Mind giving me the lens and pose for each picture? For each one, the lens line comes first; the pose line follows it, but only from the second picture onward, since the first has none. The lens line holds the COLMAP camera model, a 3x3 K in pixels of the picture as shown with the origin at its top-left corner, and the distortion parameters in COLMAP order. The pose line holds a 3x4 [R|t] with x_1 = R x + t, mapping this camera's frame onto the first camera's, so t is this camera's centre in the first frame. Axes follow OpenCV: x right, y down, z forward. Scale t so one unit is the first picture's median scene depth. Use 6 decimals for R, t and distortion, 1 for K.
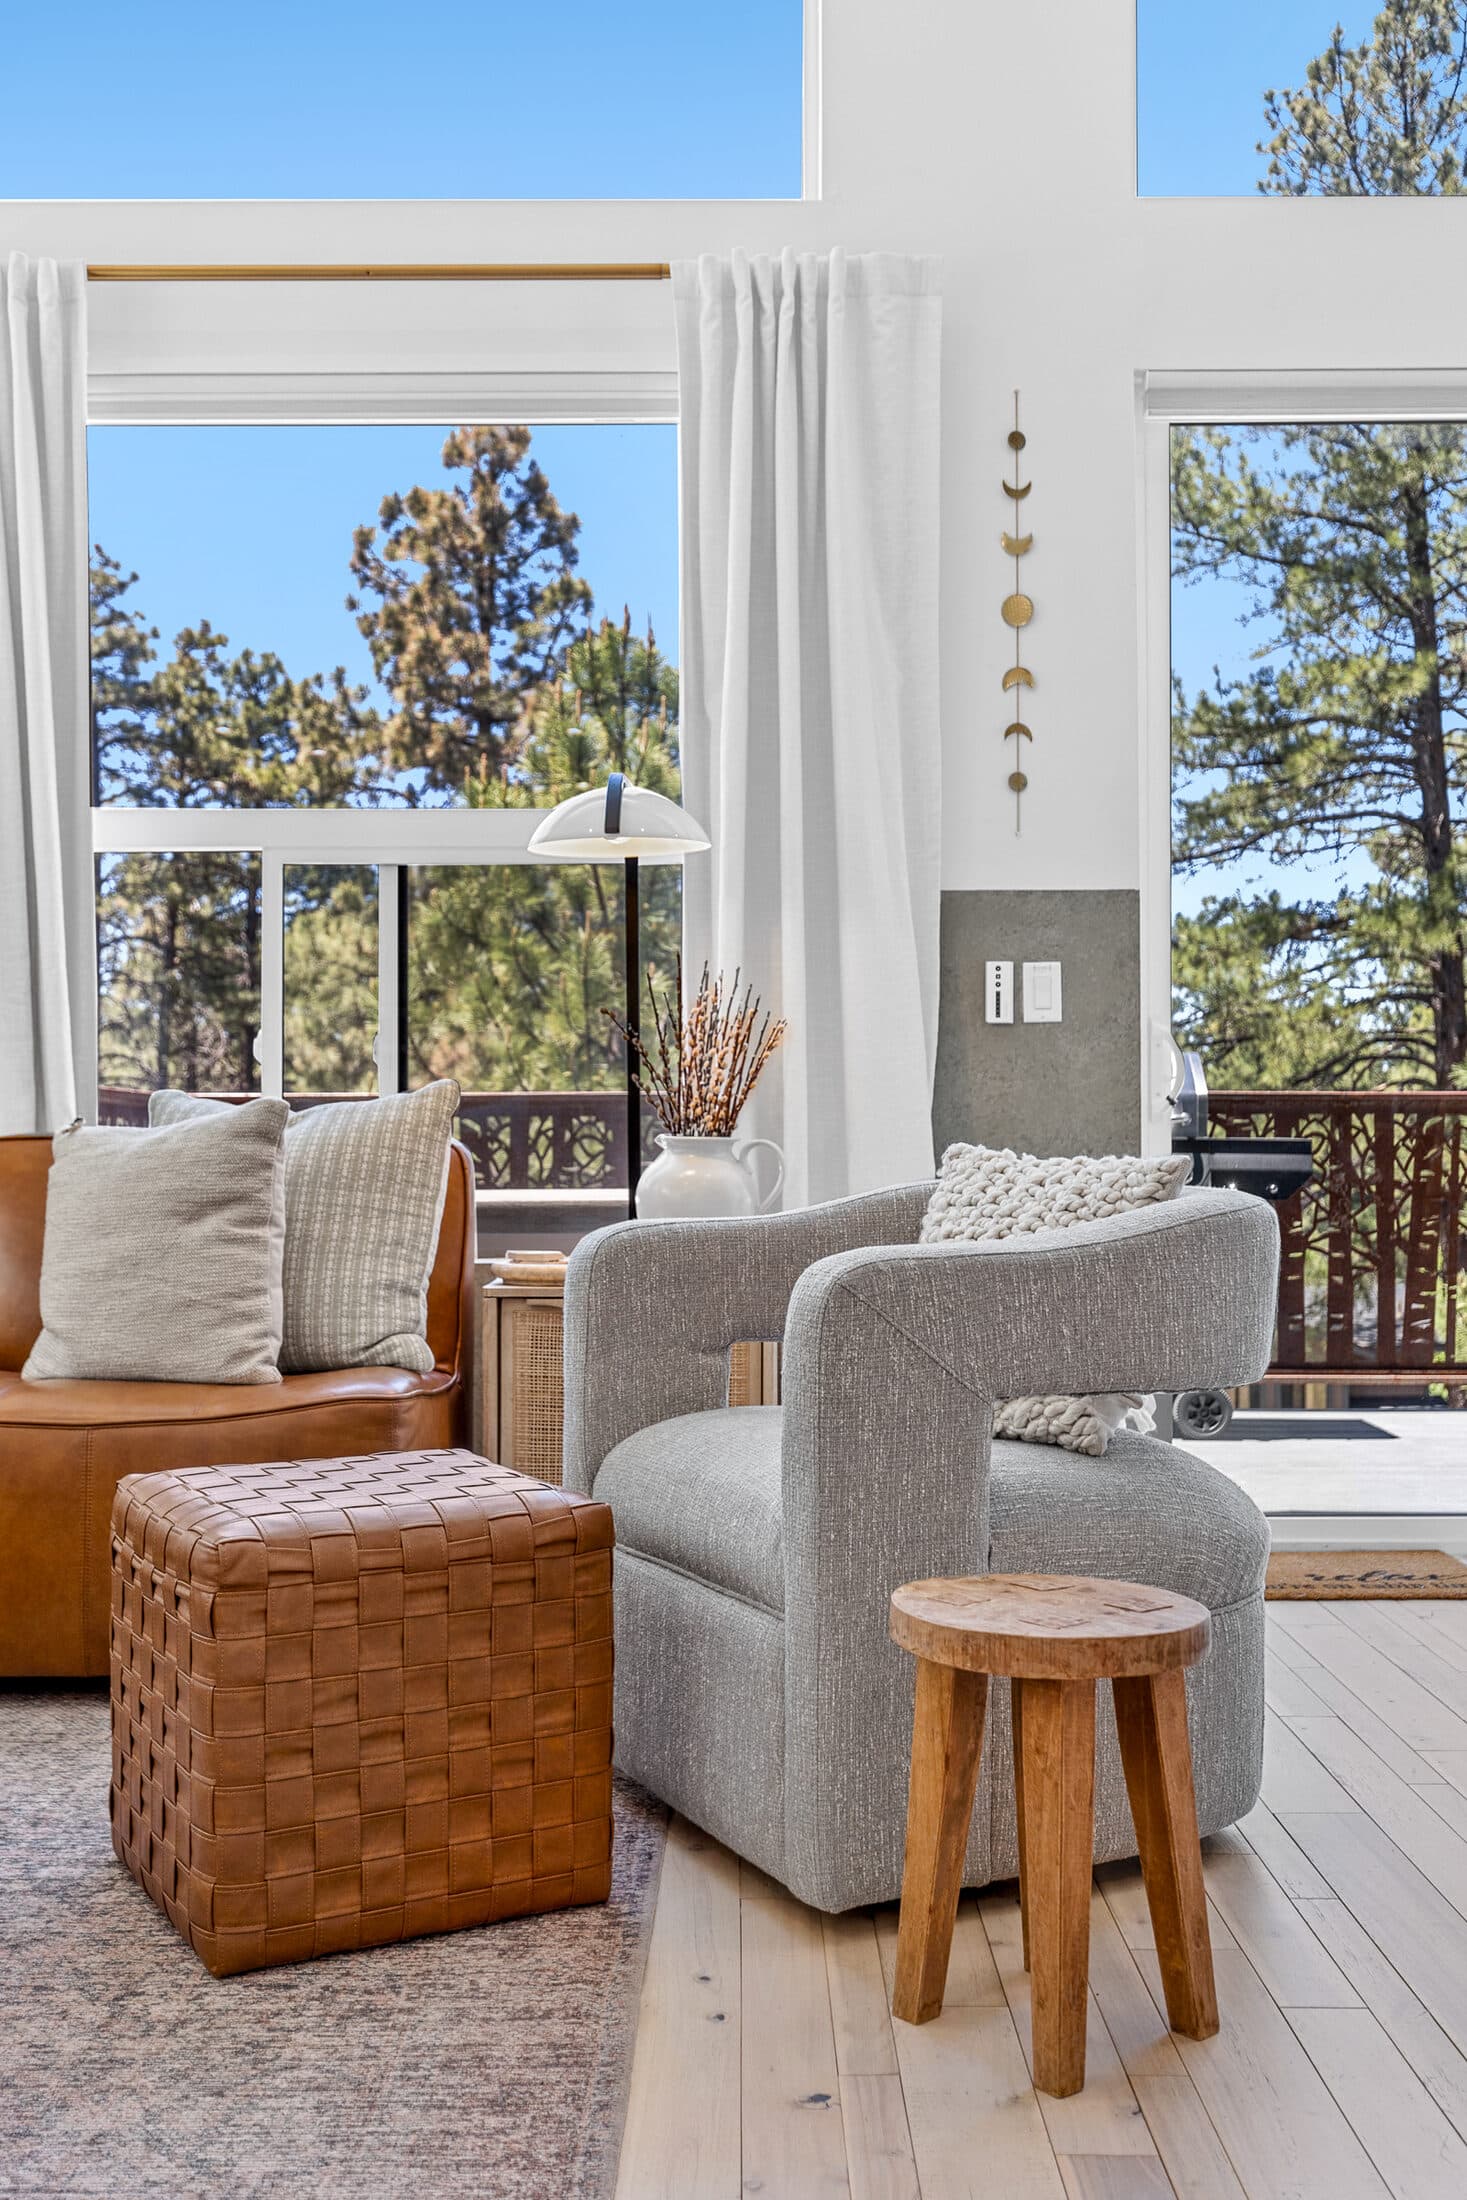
lens RADIAL K [[2089.2, 0, 713.3], [0, 2089.2, 1134.6], [0, 0, 1]] dist [0.004801, 0.000000]
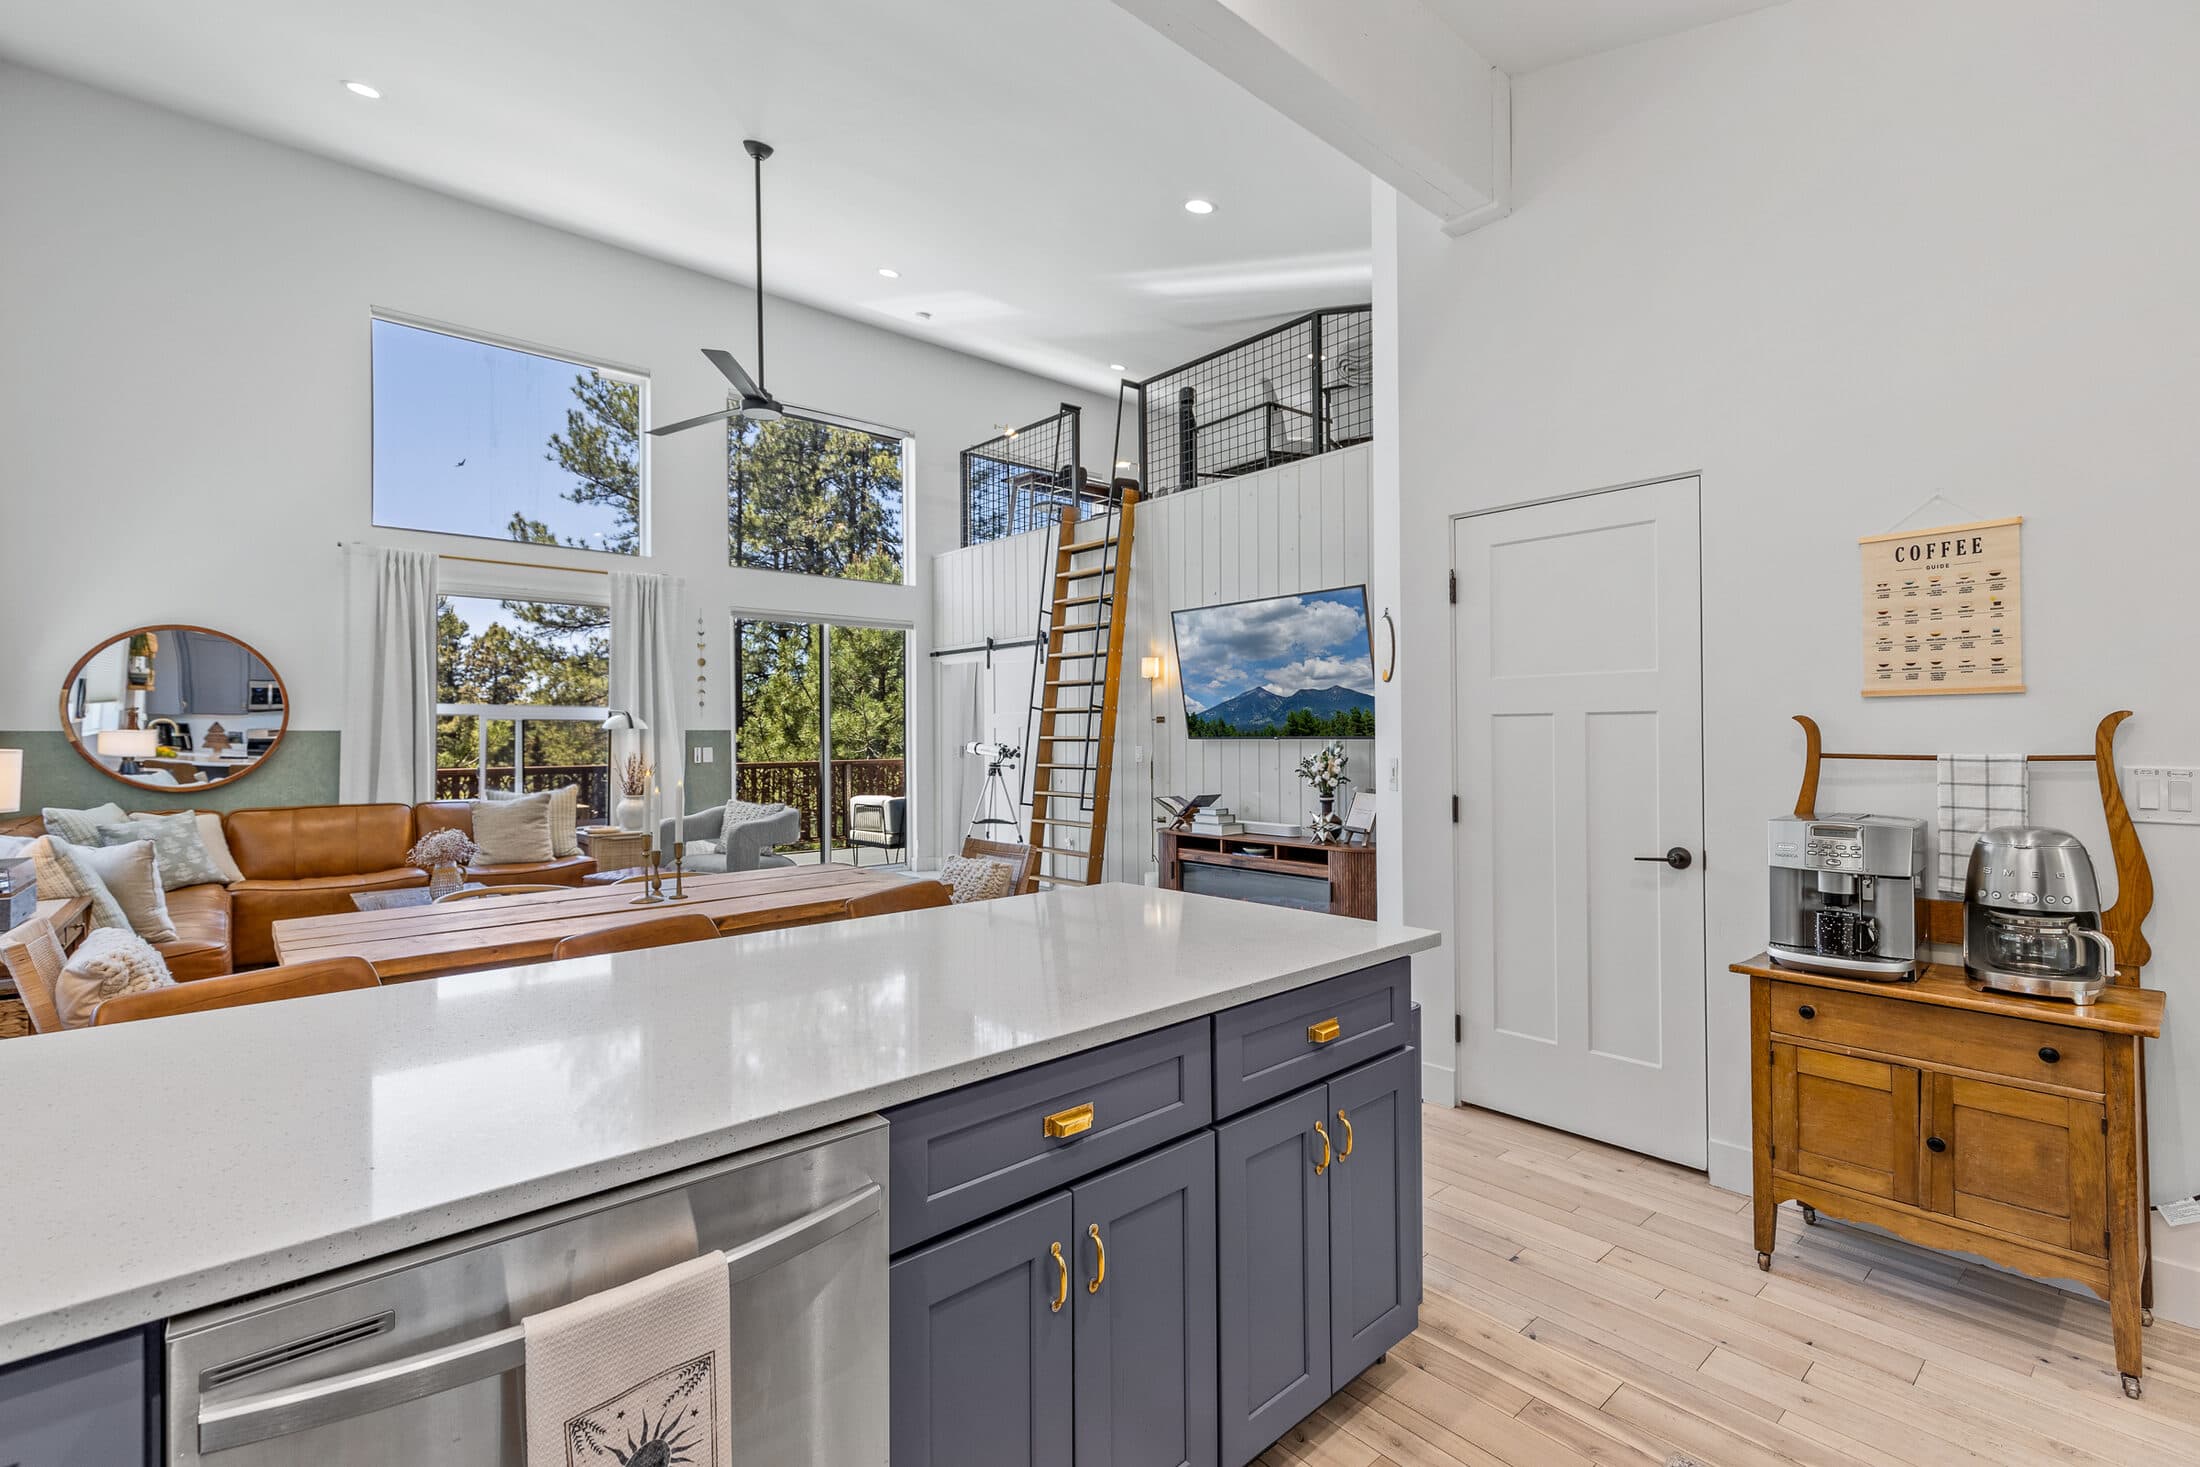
lens RADIAL K [[985.1, 0, 1103.2], [0, 985.1, 738.5], [0, 0, 1]] dist [0.006712, -0.000325]
pose [[0.735963, -0.002390, 0.677017, -0.730203], [0.002351, 0.999997, 0.000975, -0.125767], [-0.677018, 0.000874, 0.735966, -1.196527]]
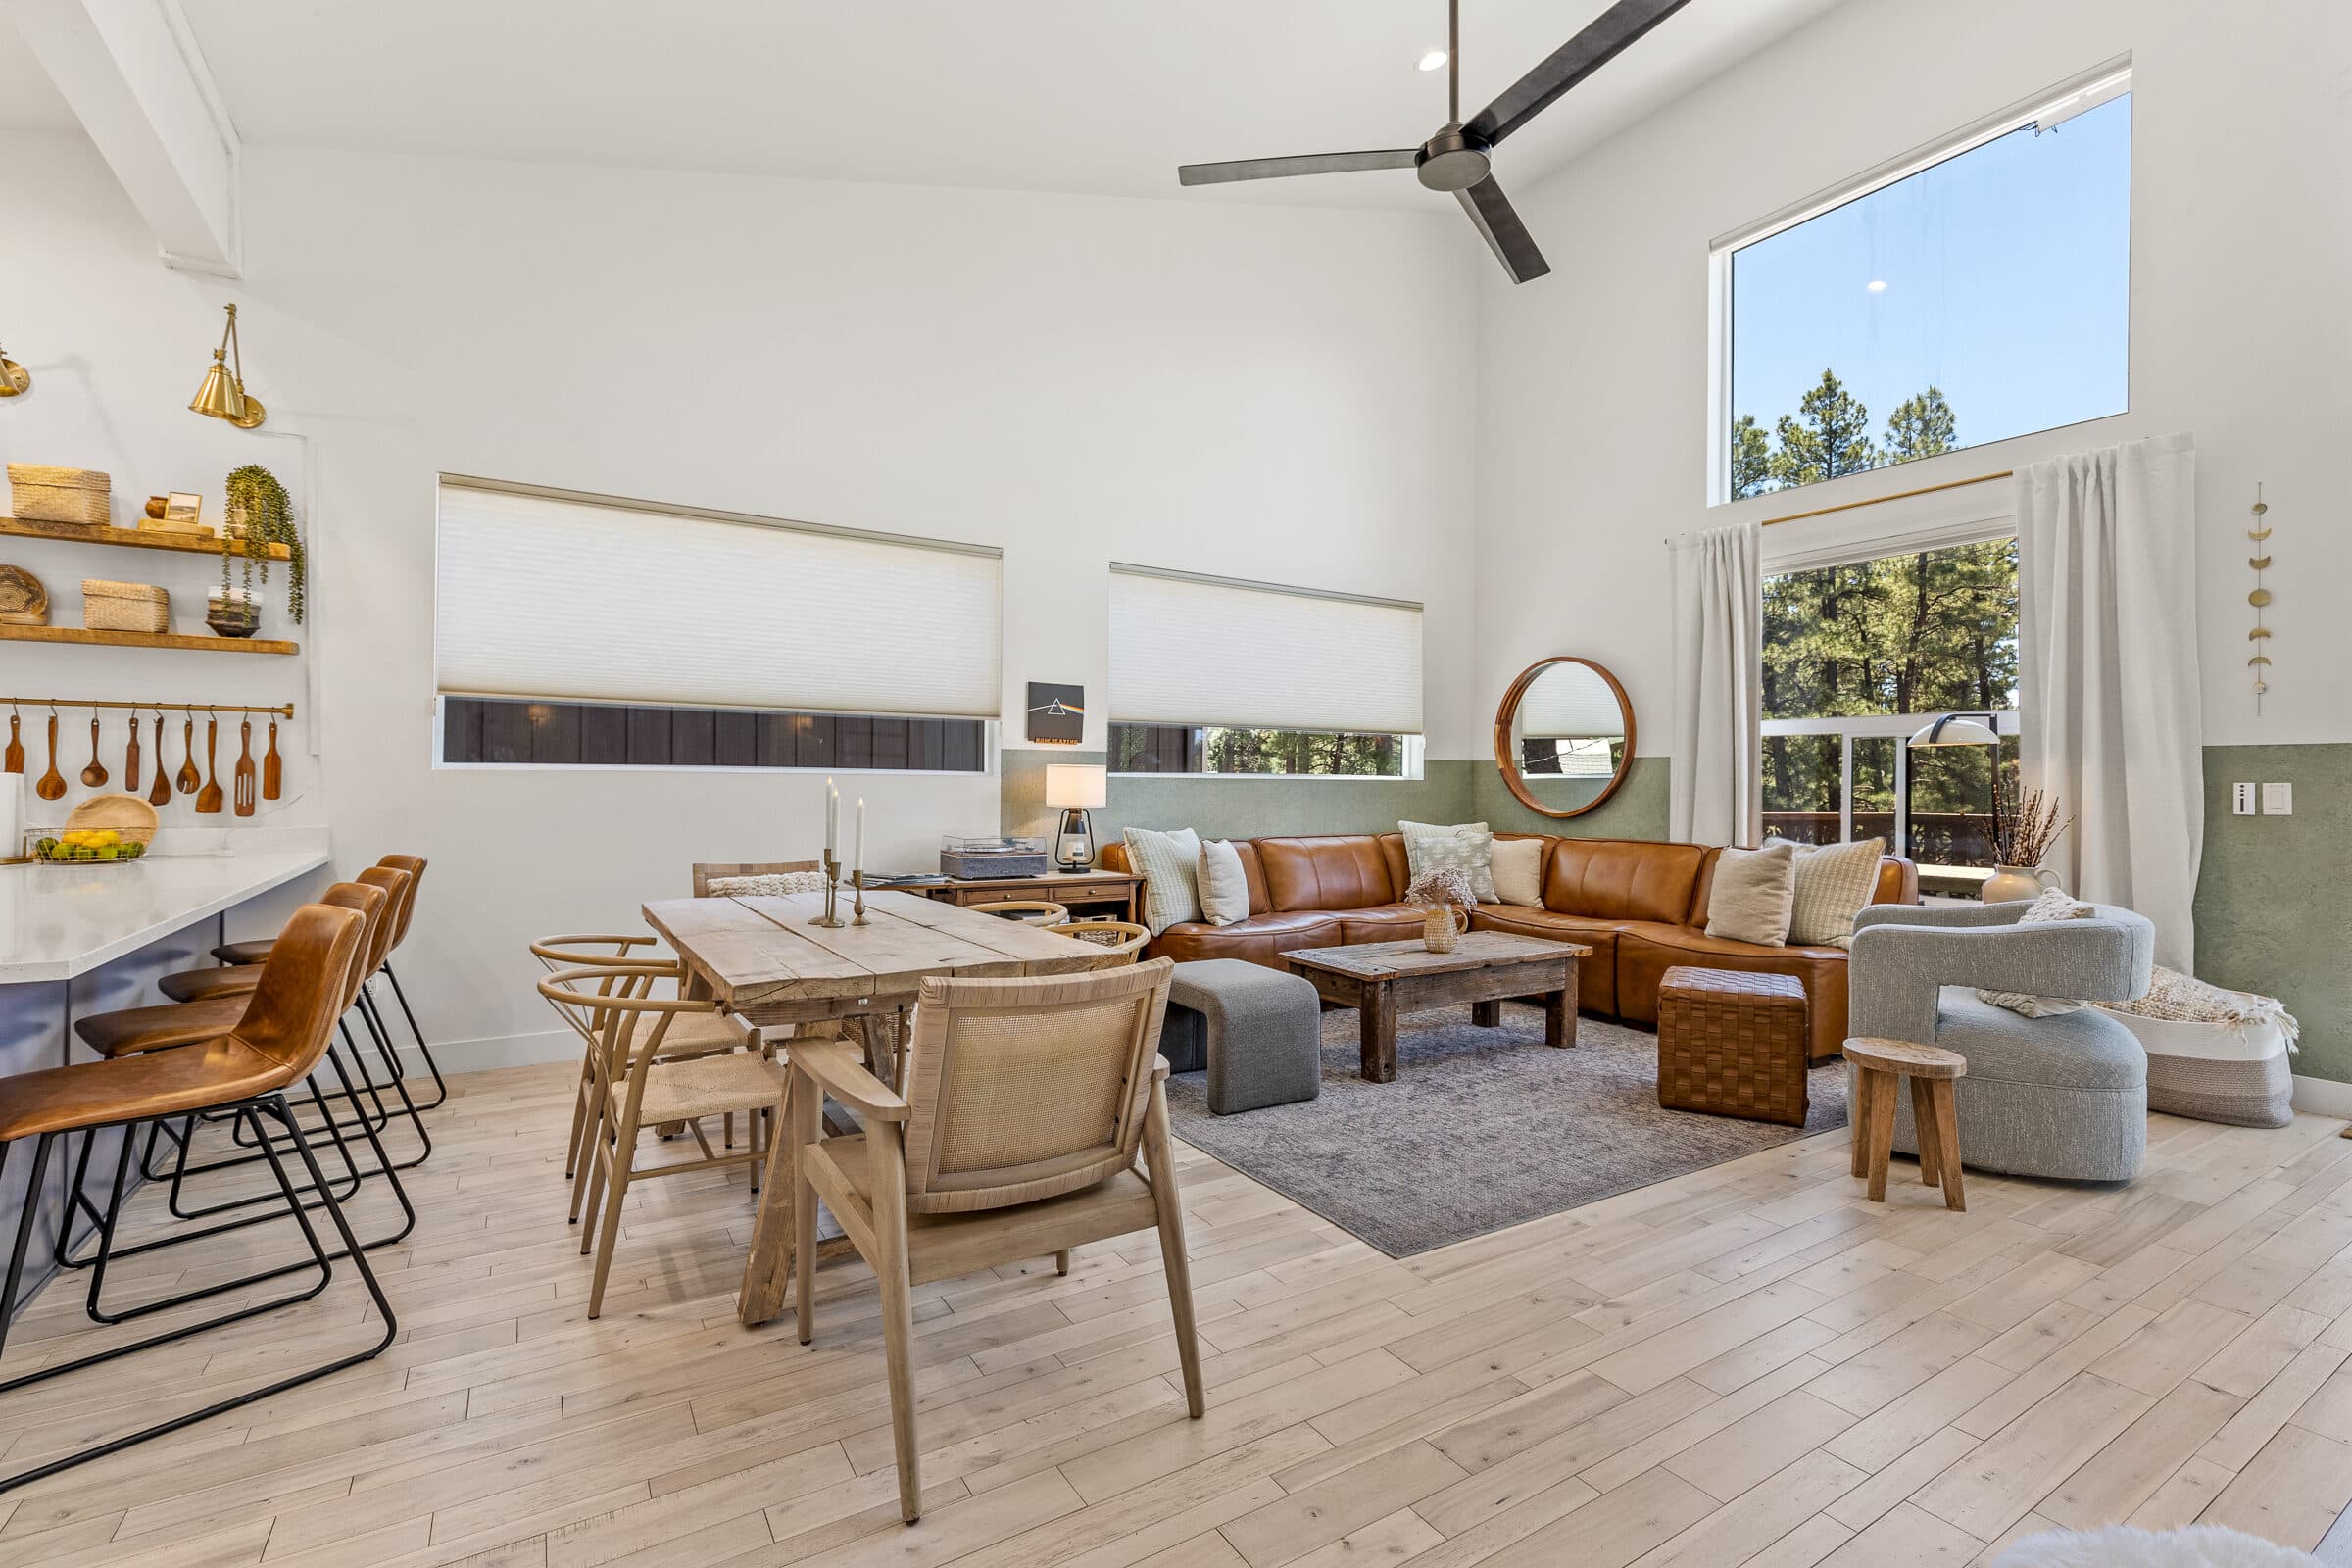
lens RADIAL K [[1053.2, 0, 1176.4], [0, 1053.2, 782.4], [0, 0, 1]] dist [0.006712, -0.000325]
pose [[0.532546, 0.005805, -0.846381, 0.545164], [-0.009371, 0.999956, 0.000962, -0.093402], [0.846349, 0.007420, 0.532577, -0.426587]]
